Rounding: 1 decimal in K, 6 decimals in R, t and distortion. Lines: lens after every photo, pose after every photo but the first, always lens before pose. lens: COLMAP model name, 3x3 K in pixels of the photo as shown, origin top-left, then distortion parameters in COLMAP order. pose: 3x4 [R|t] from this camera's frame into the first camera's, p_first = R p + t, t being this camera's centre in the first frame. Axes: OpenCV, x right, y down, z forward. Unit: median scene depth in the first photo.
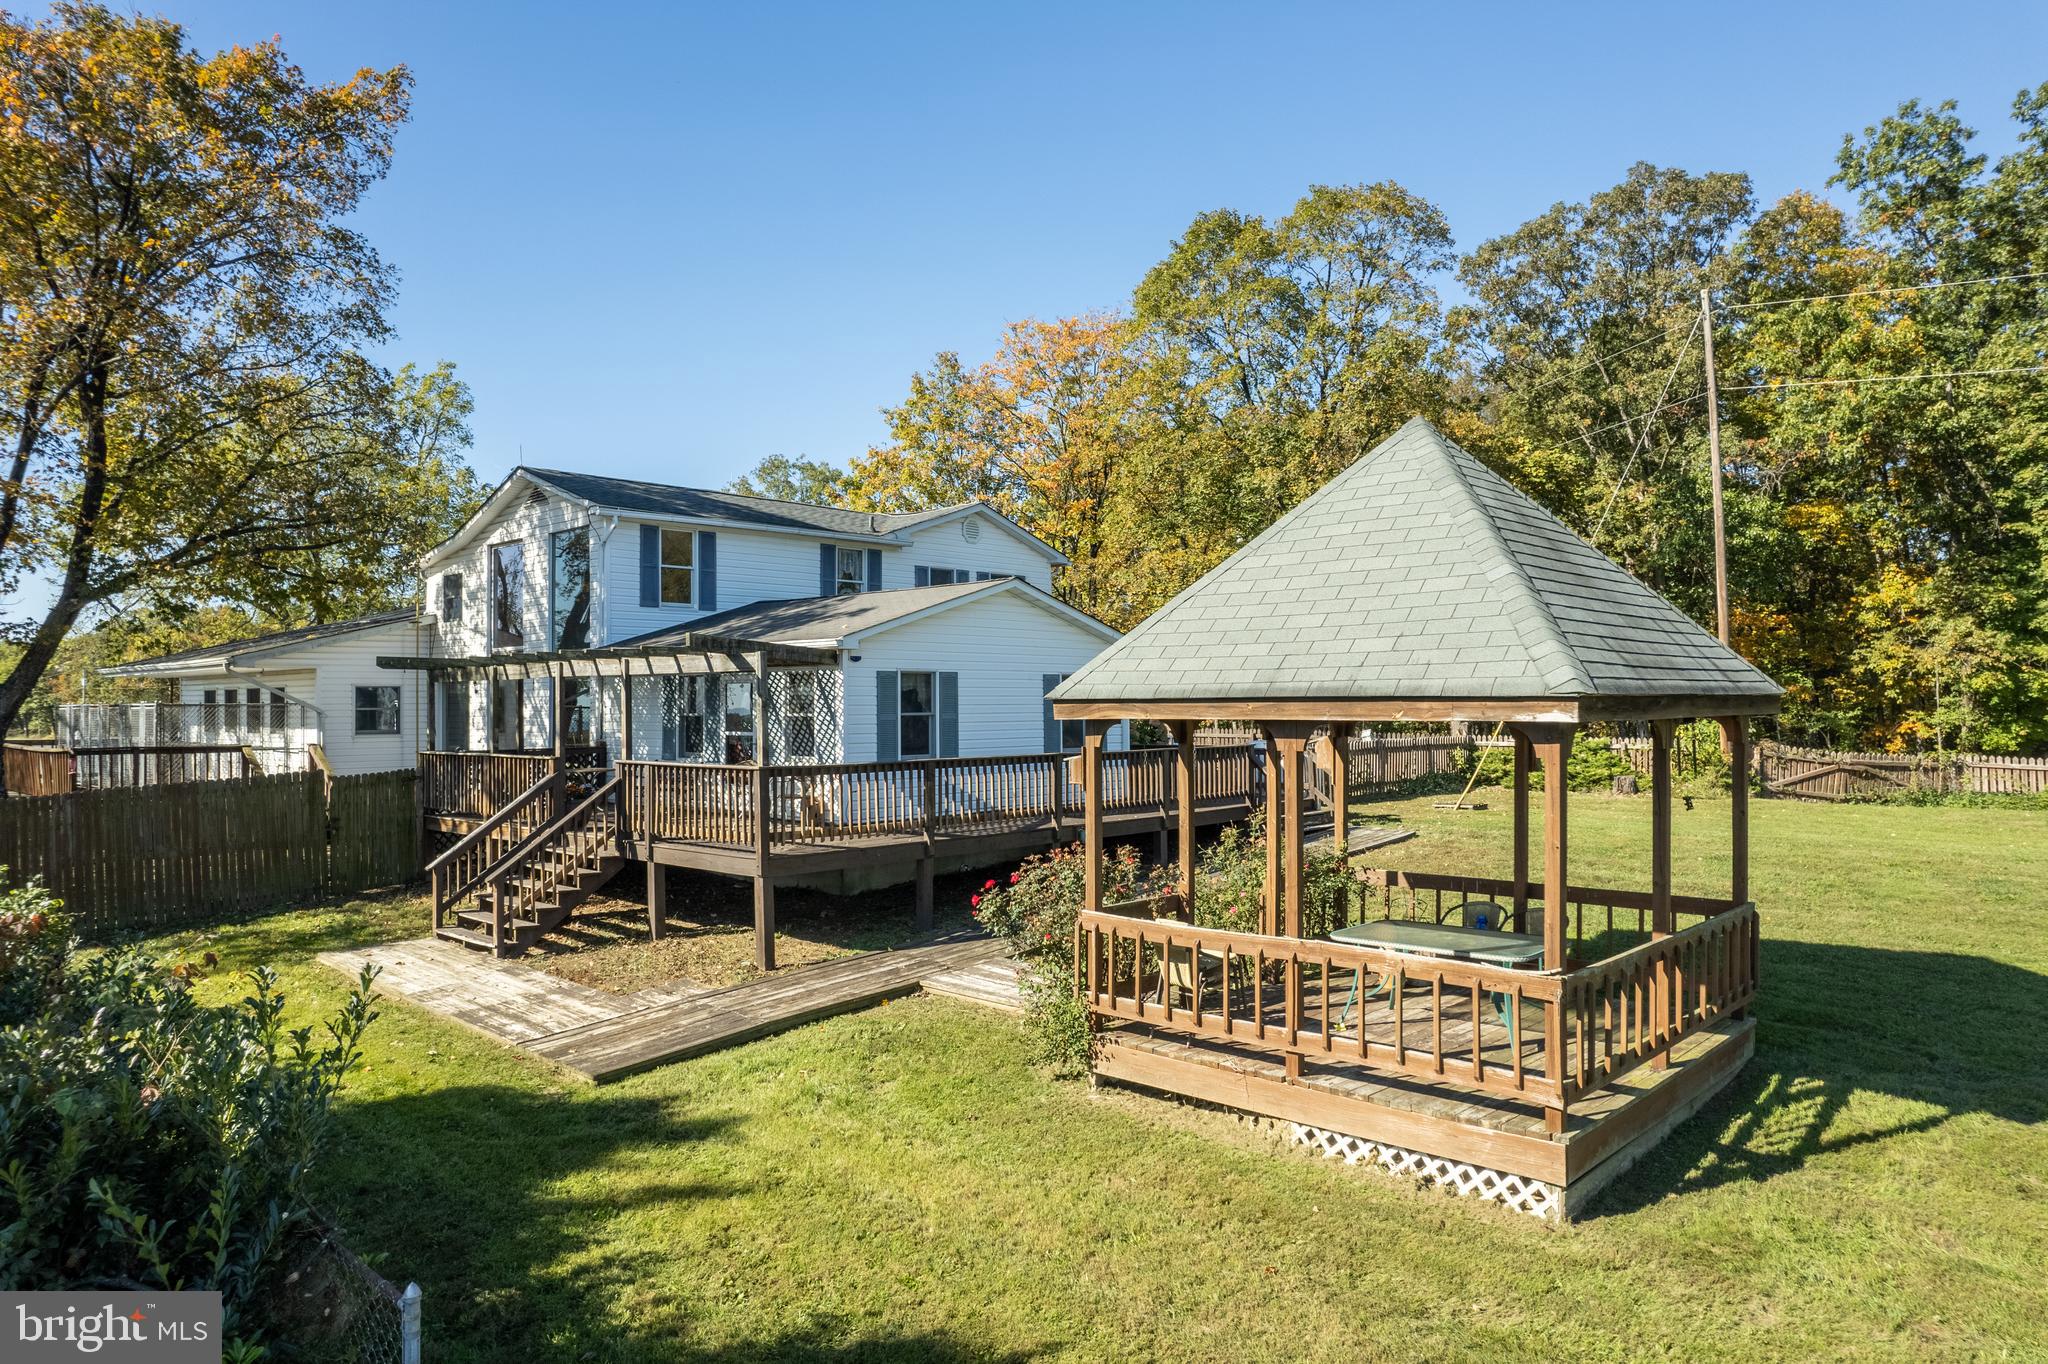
lens RADIAL K [[1308.2, 0, 1030.5], [0, 1308.2, 687.5], [0, 0, 1]] dist [-0.071891, 0.059039]
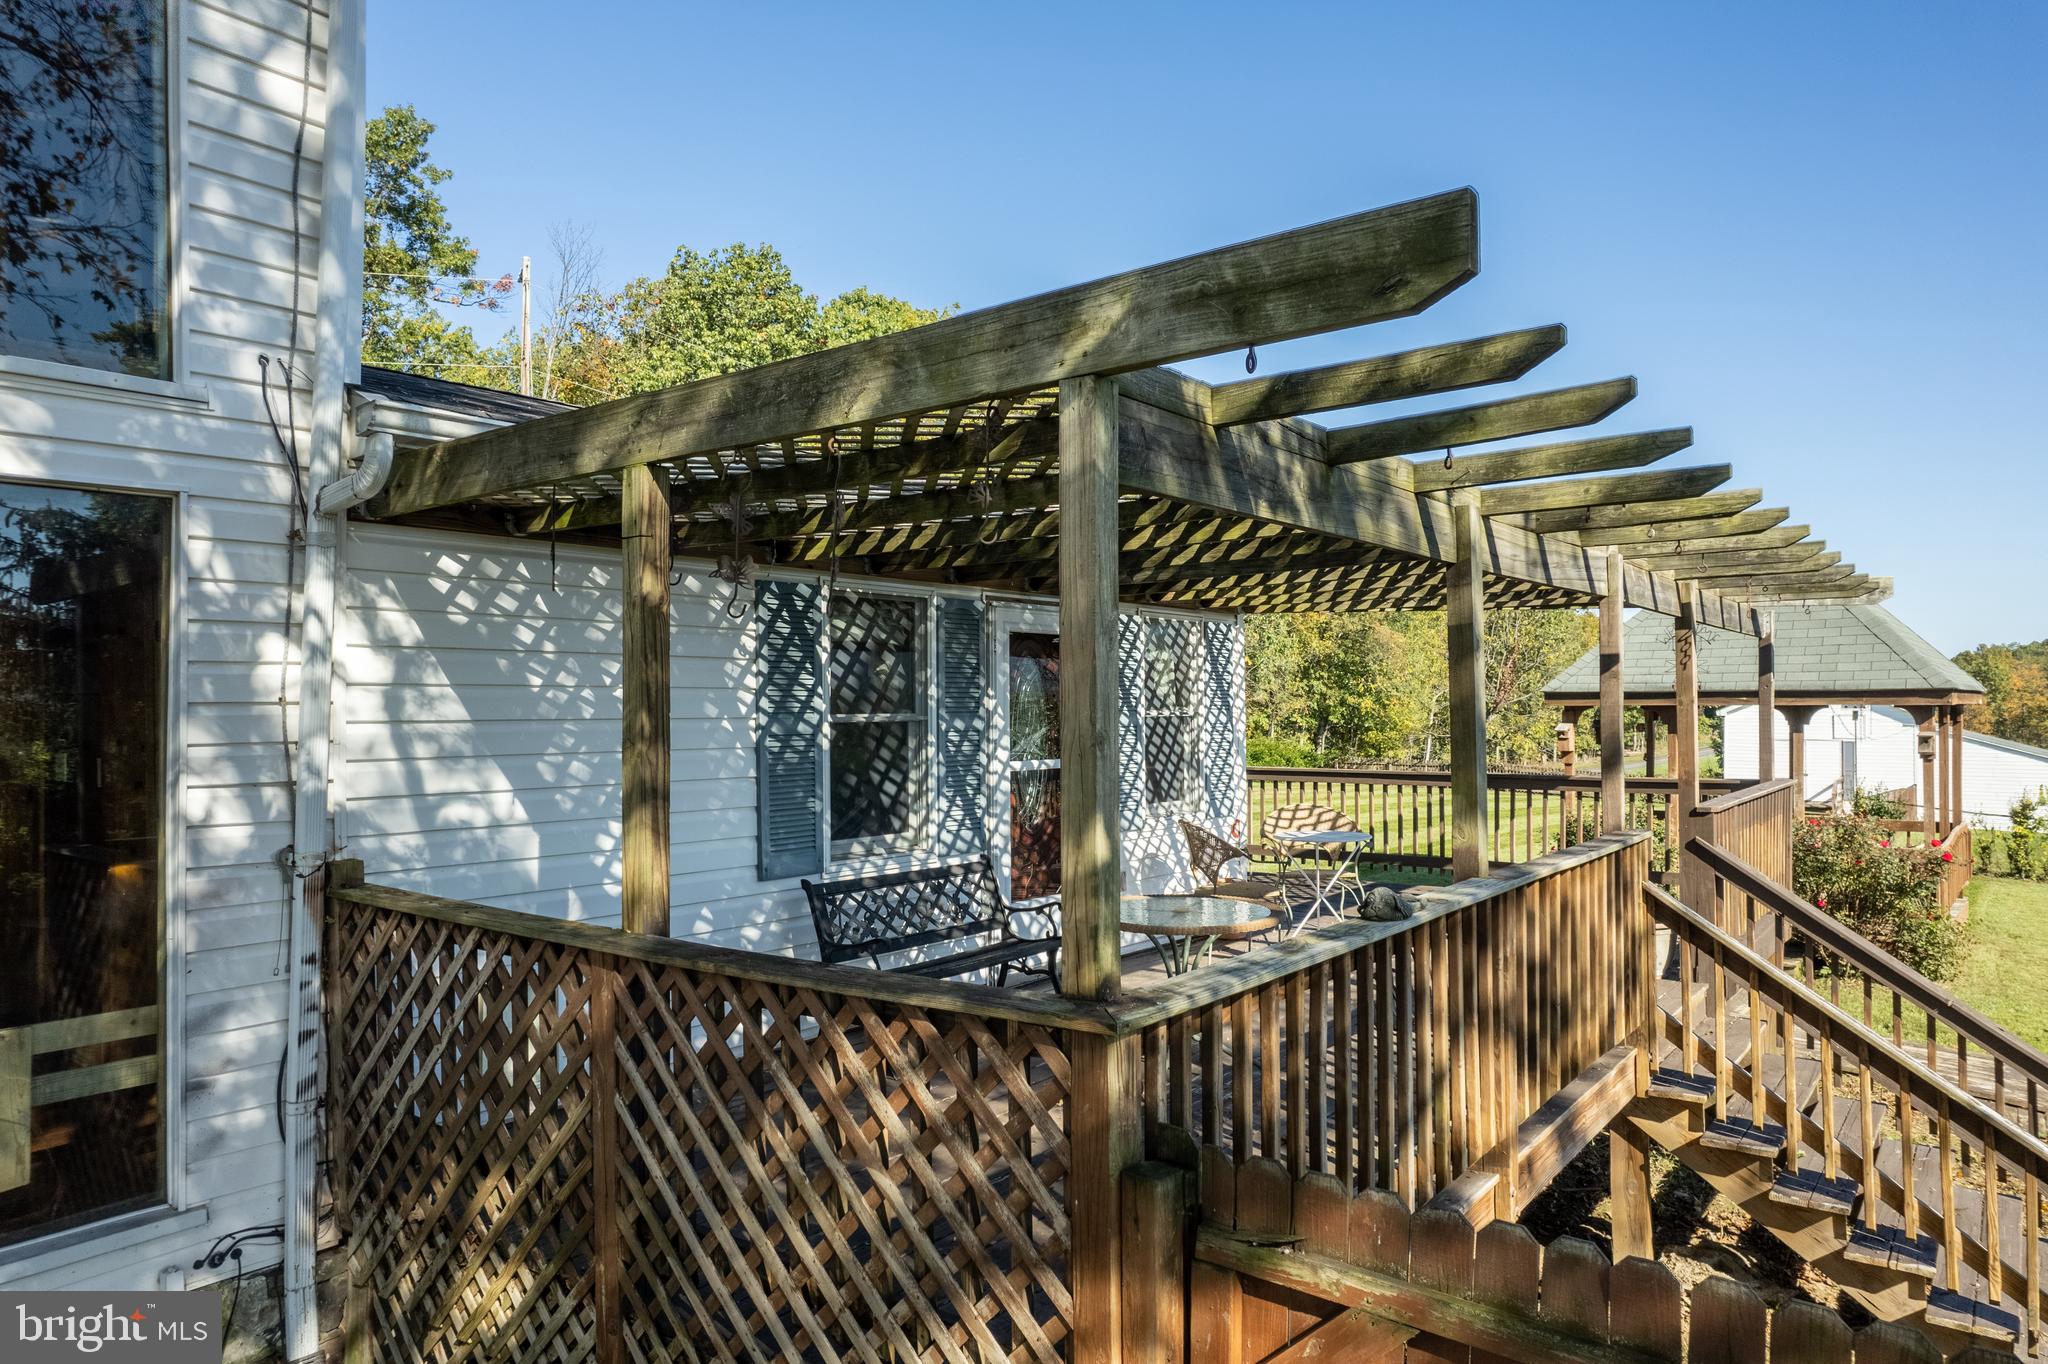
lens RADIAL K [[1308.2, 0, 1030.5], [0, 1308.2, 687.5], [0, 0, 1]] dist [-0.071891, 0.059039]
pose [[-0.082081, 0.020252, 0.996420, -0.518048], [-0.007123, 0.999756, -0.020907, 0.018035], [-0.996600, -0.008814, -0.081917, 0.884669]]
